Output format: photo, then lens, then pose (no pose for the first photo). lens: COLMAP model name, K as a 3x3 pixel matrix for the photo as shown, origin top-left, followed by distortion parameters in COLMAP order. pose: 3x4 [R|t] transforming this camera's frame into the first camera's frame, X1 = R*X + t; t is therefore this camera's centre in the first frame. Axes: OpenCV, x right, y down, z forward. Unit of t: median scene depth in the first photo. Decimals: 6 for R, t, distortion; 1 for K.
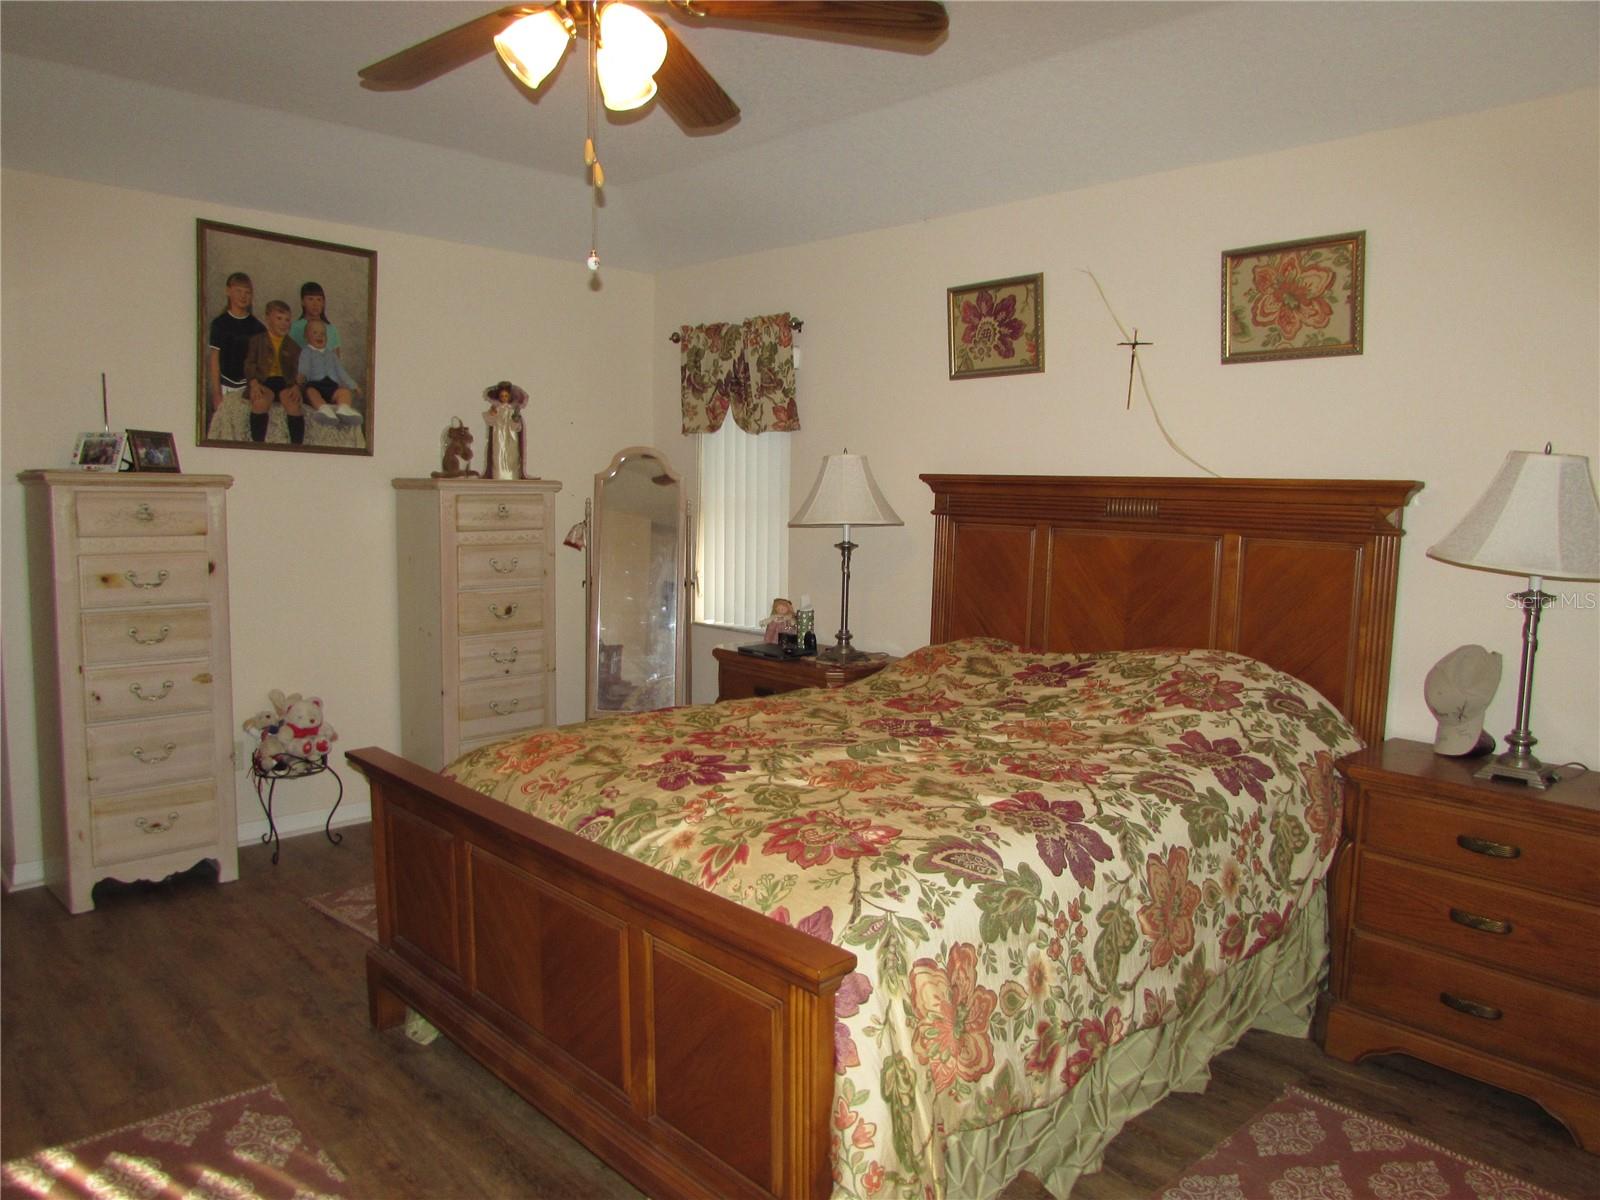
lens RADIAL K [[1134.9, 0, 802.0], [0, 1134.9, 602.7], [0, 0, 1]] dist [-0.038566, 0.020175]
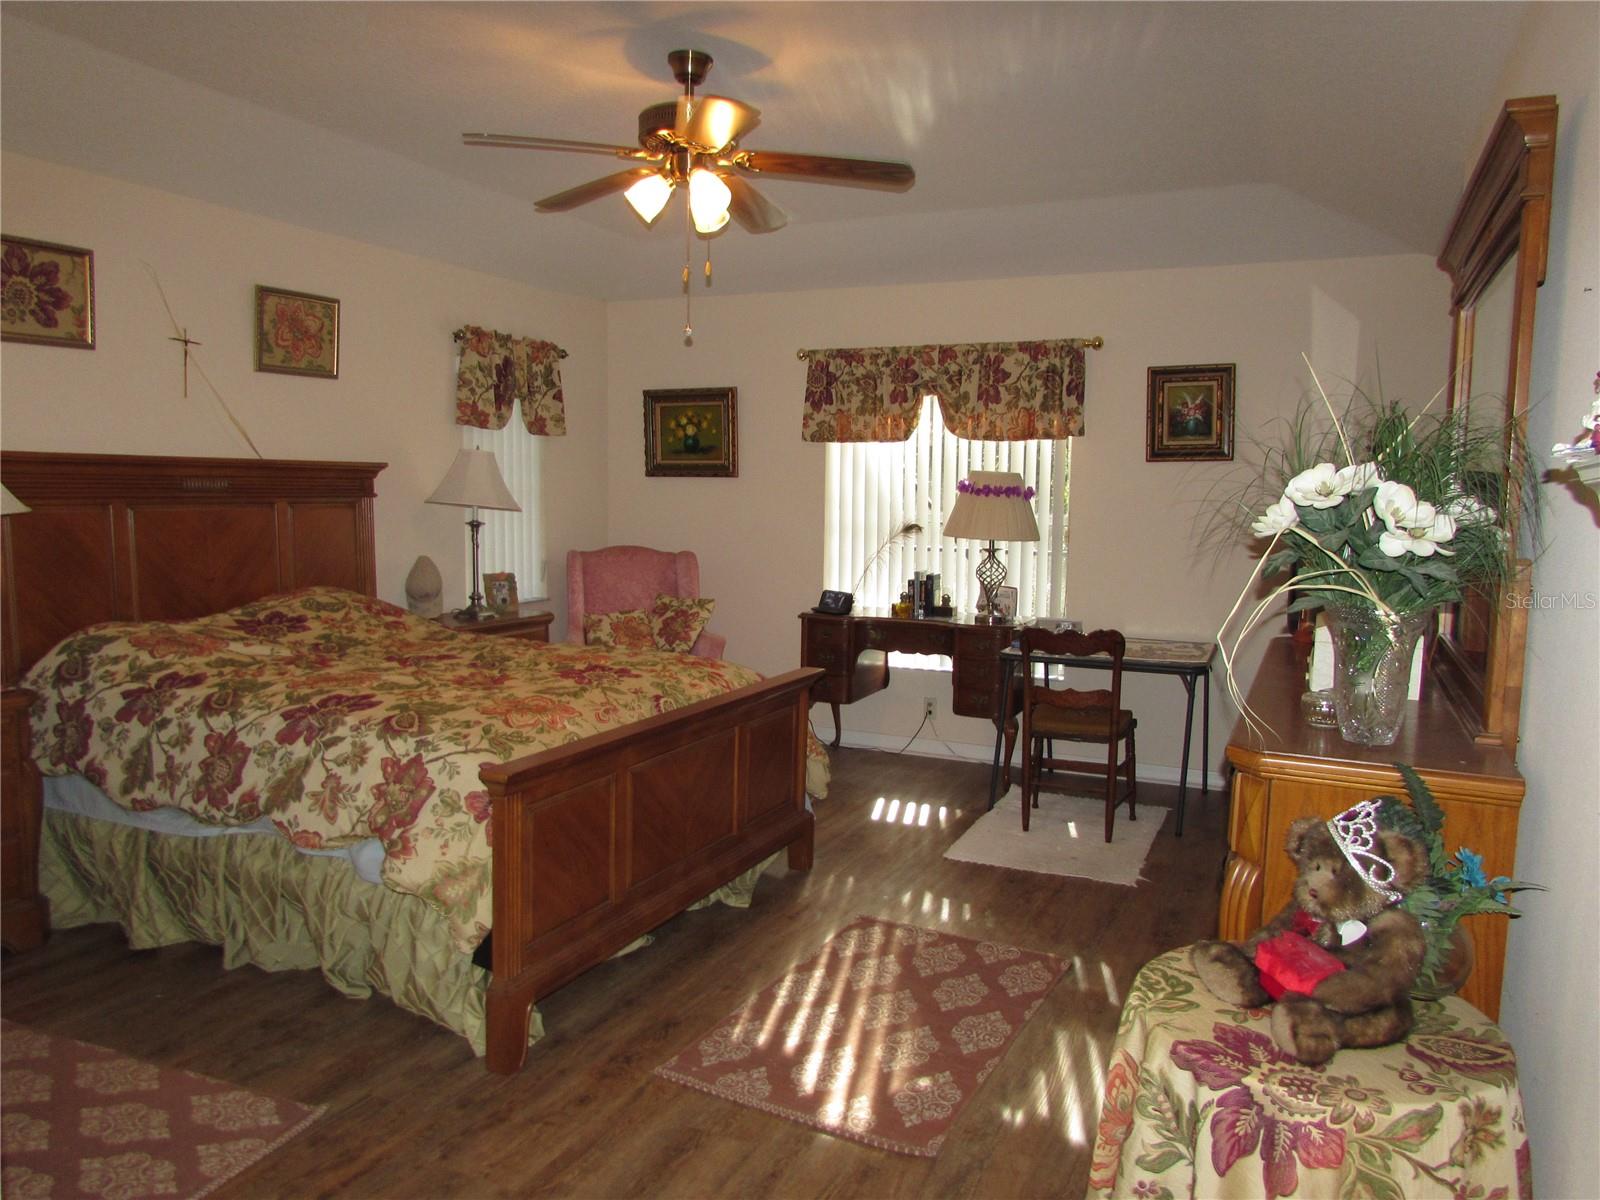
lens RADIAL K [[1134.9, 0, 800.4], [0, 1134.9, 600.3], [0, 0, 1]] dist [-0.038566, 0.020175]
pose [[-0.369577, -0.111196, 0.922523, -1.011850], [0.084182, 0.984725, 0.152417, -0.090858], [-0.925379, 0.133989, -0.354570, 0.857435]]
